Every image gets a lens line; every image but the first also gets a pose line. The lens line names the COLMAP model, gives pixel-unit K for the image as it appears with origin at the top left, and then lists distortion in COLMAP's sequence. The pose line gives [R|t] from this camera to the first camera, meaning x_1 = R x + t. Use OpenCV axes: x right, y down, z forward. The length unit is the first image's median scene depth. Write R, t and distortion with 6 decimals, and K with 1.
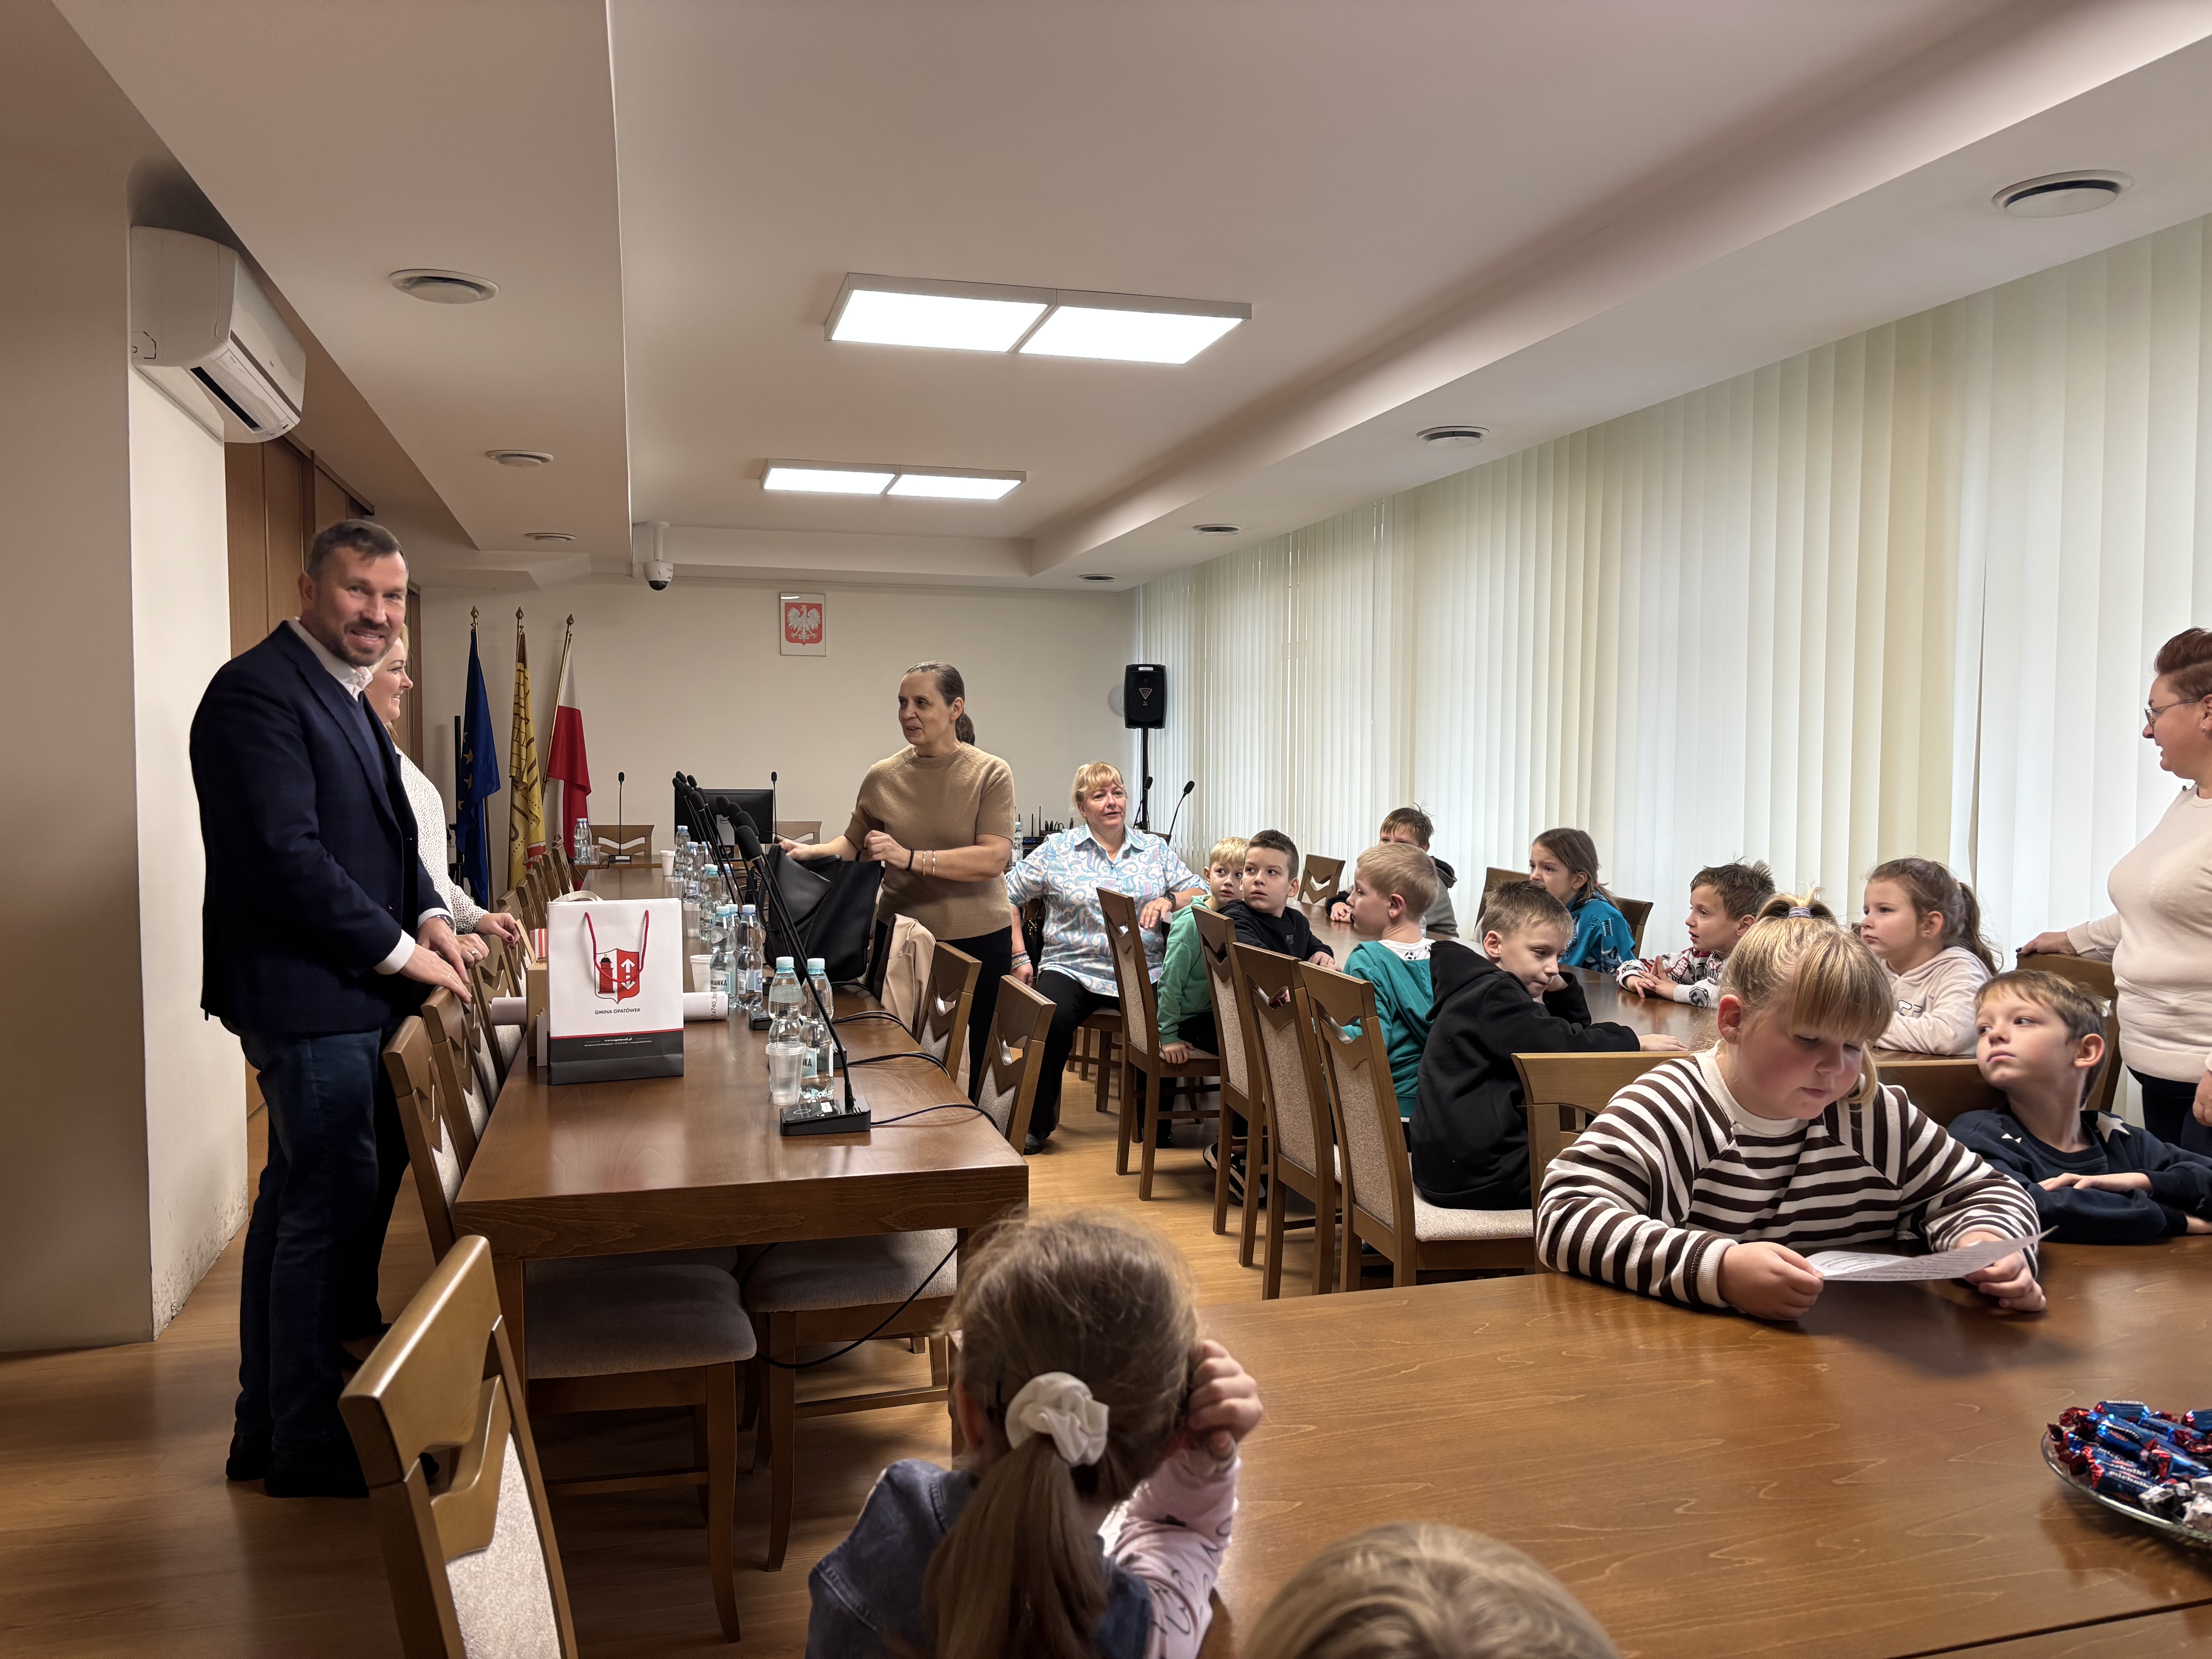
lens RADIAL K [[1687.5, 0, 1106.0], [0, 1687.5, 829.5], [0, 0, 1]] dist [0.048106, 0.000822]
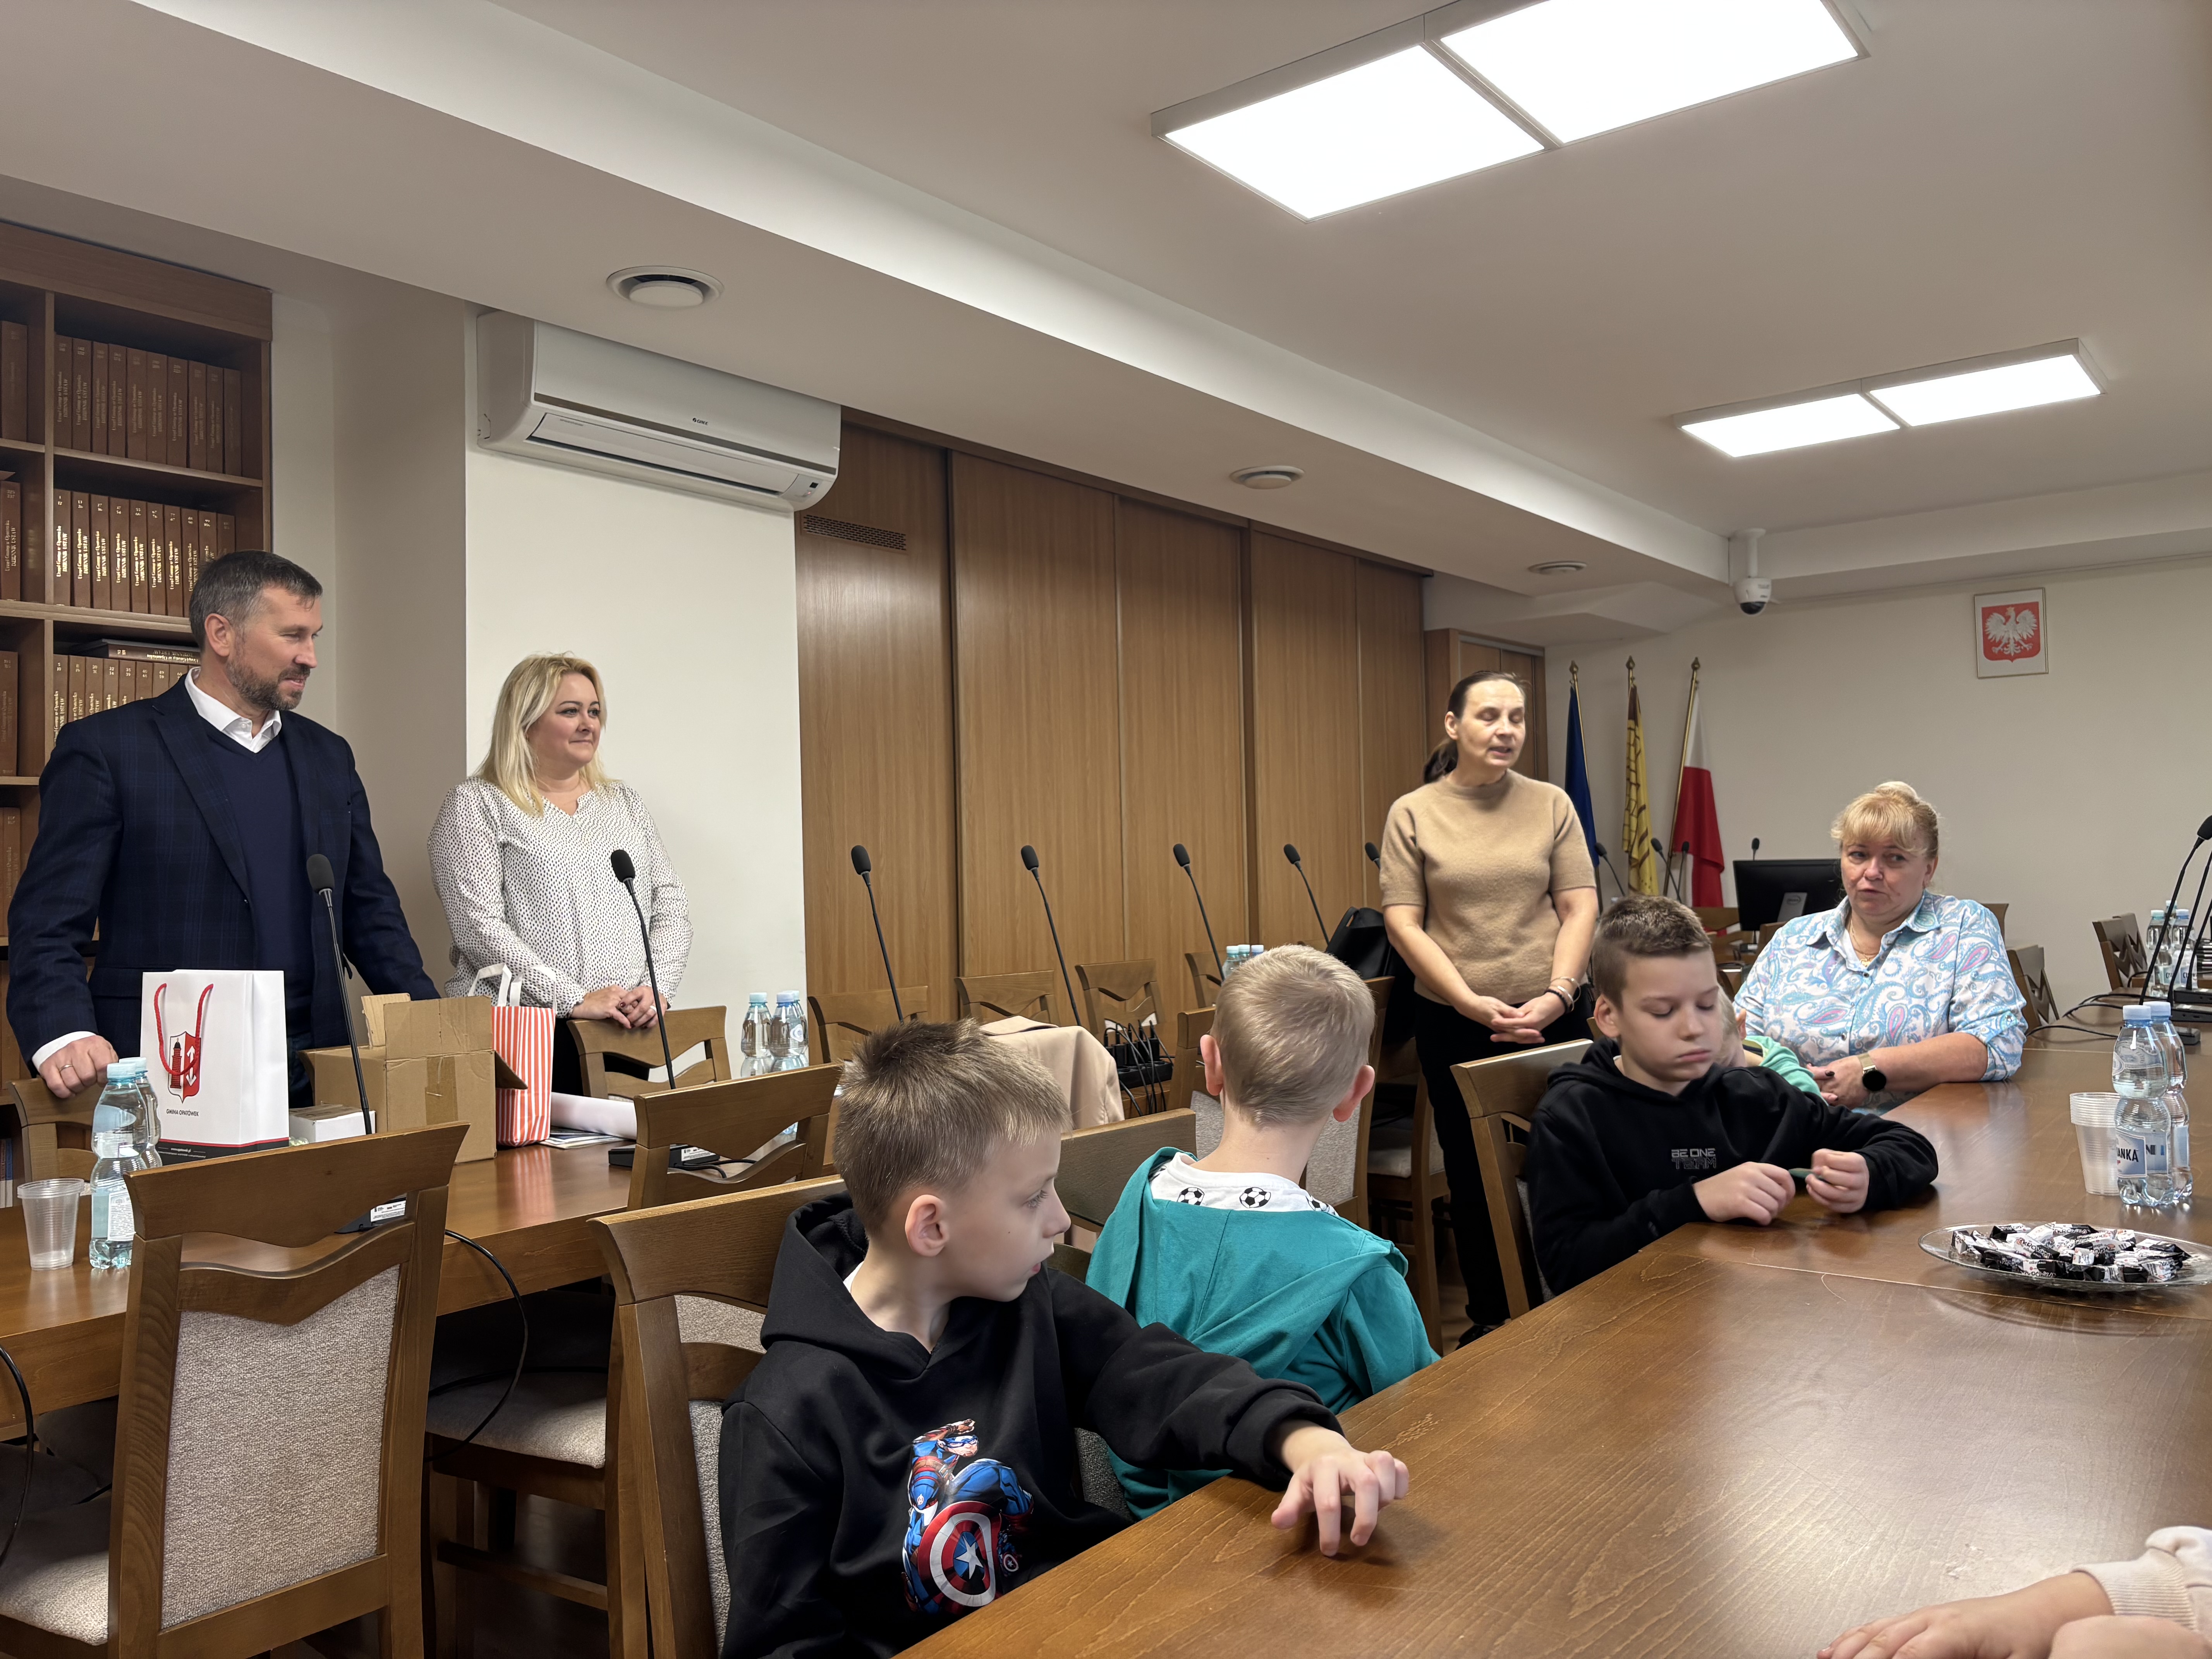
lens RADIAL K [[1687.5, 0, 1106.0], [0, 1687.5, 829.5], [0, 0, 1]] dist [0.048106, 0.000822]
pose [[0.602024, -0.034596, -0.797728, 0.182044], [-0.009152, 0.998696, -0.050218, 0.003946], [0.798425, 0.037533, 0.600923, 0.261709]]
